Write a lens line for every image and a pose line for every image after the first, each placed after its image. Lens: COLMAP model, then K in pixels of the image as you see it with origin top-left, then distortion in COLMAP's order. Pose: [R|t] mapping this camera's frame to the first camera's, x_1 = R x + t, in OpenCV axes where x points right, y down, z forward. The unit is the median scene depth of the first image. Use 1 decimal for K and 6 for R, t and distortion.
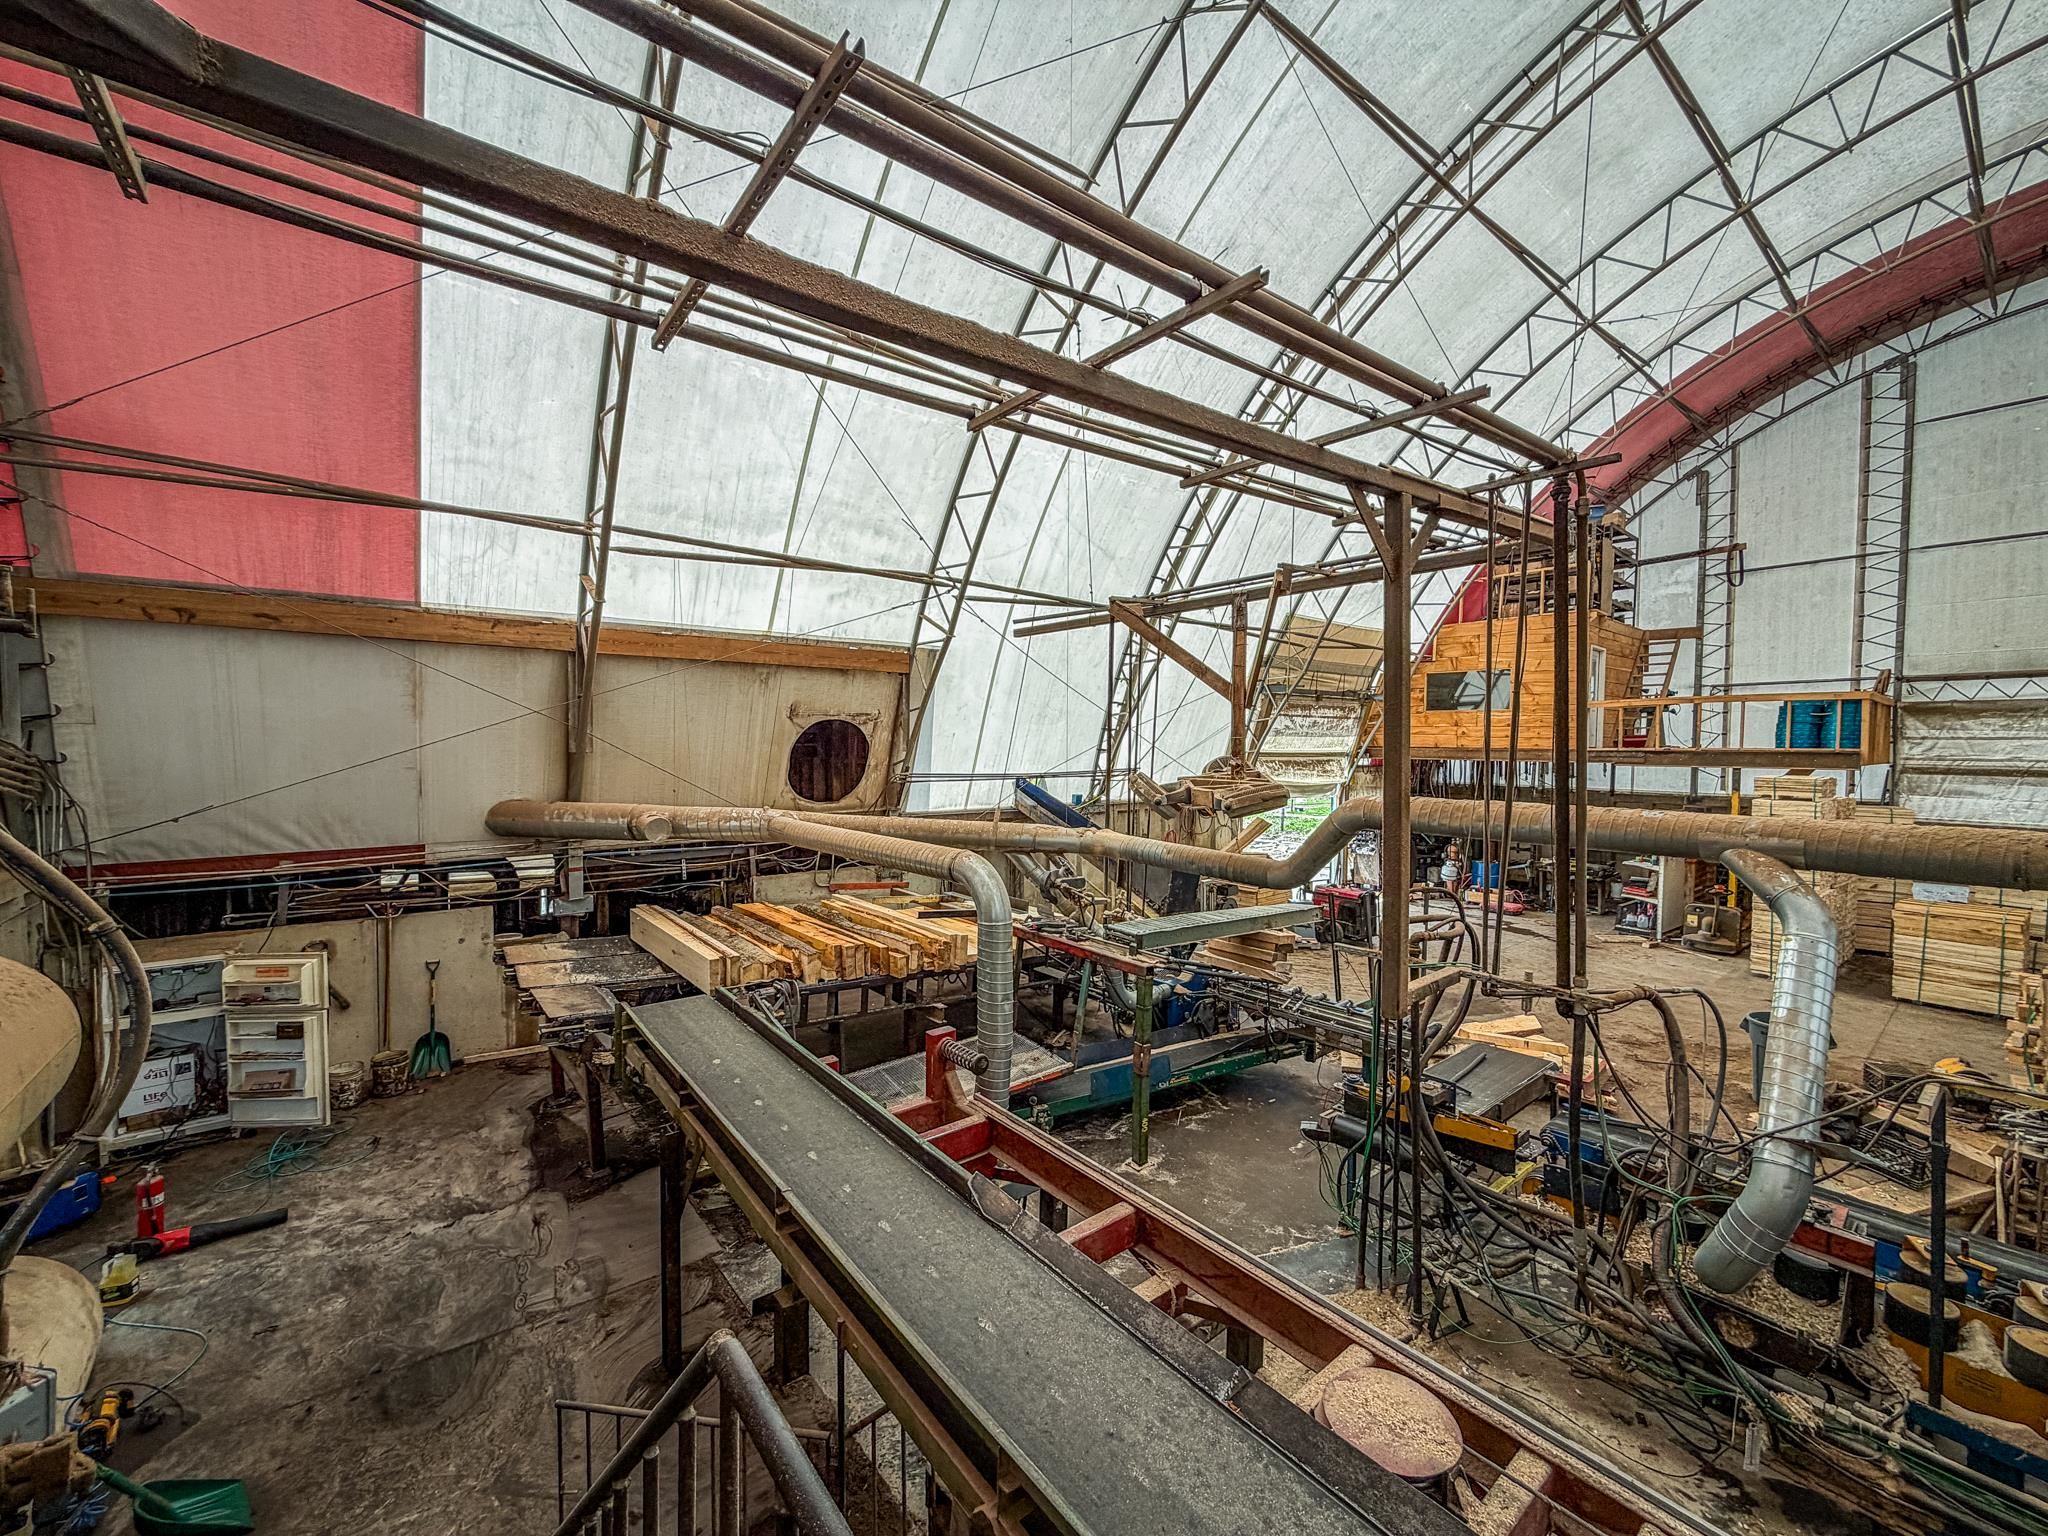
lens RADIAL K [[816.7, 0, 1020.2], [0, 816.7, 769.1], [0, 0, 1]] dist [0.001067, 0.000226]
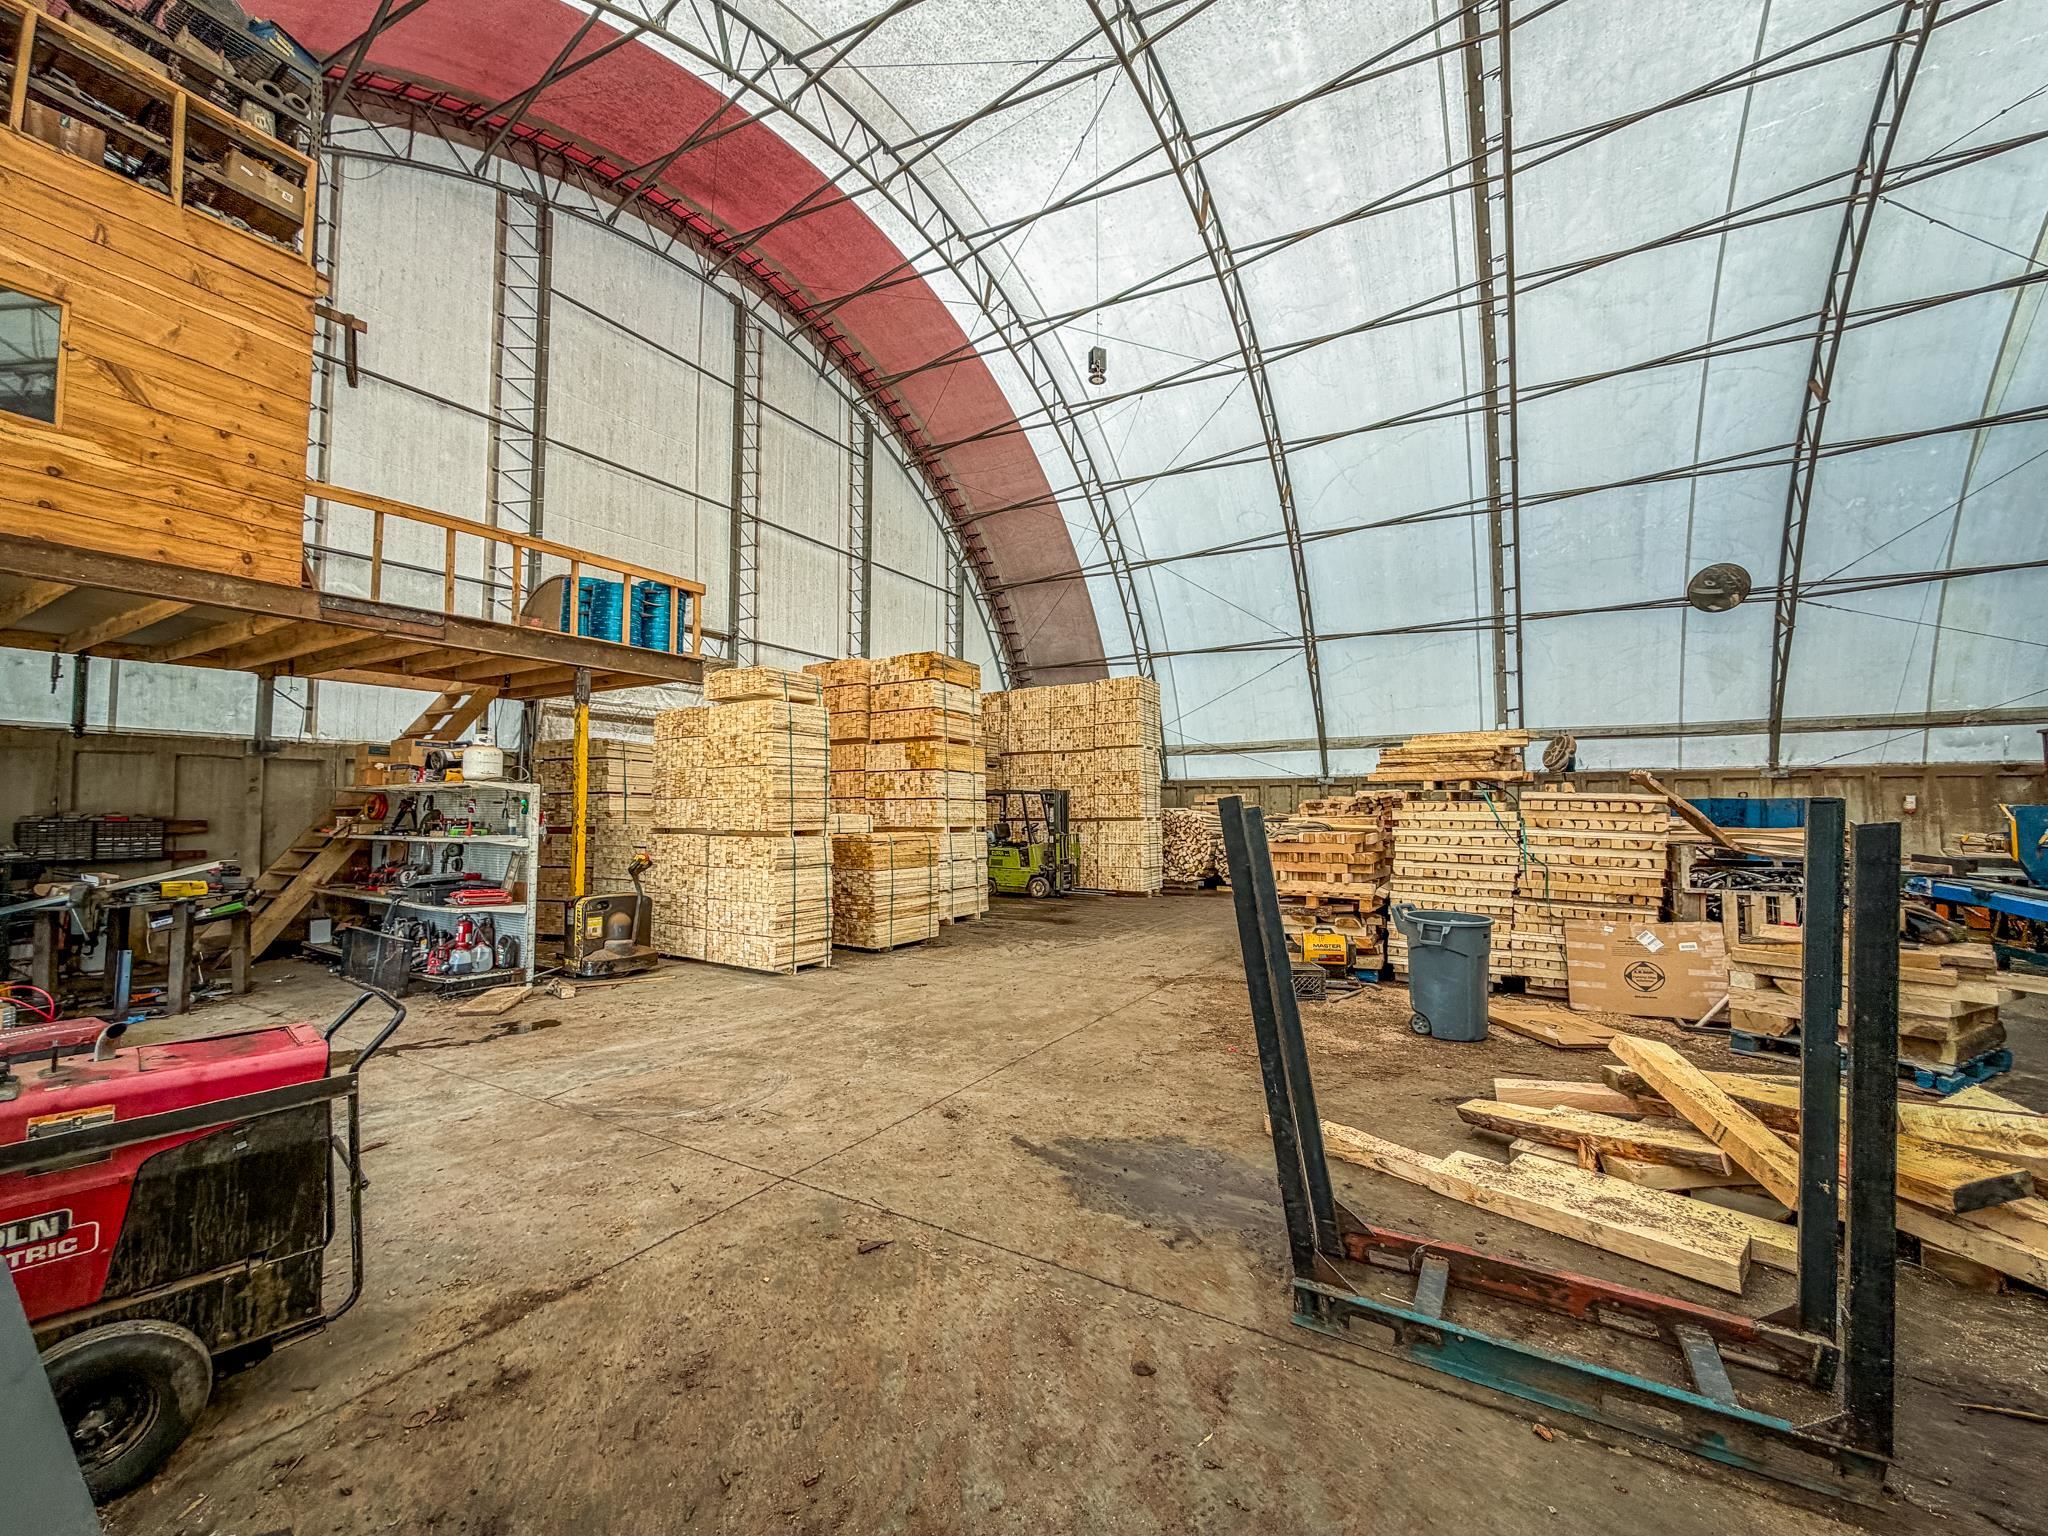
lens RADIAL K [[818.6, 0, 1021.3], [0, 818.6, 768.5], [0, 0, 1]] dist [0.000246, 0.000141]
pose [[-0.346414, 0.039464, 0.937251, 0.337320], [0.028465, 0.999097, -0.031547, 0.175970], [-0.937650, 0.015751, -0.347224, 1.559489]]
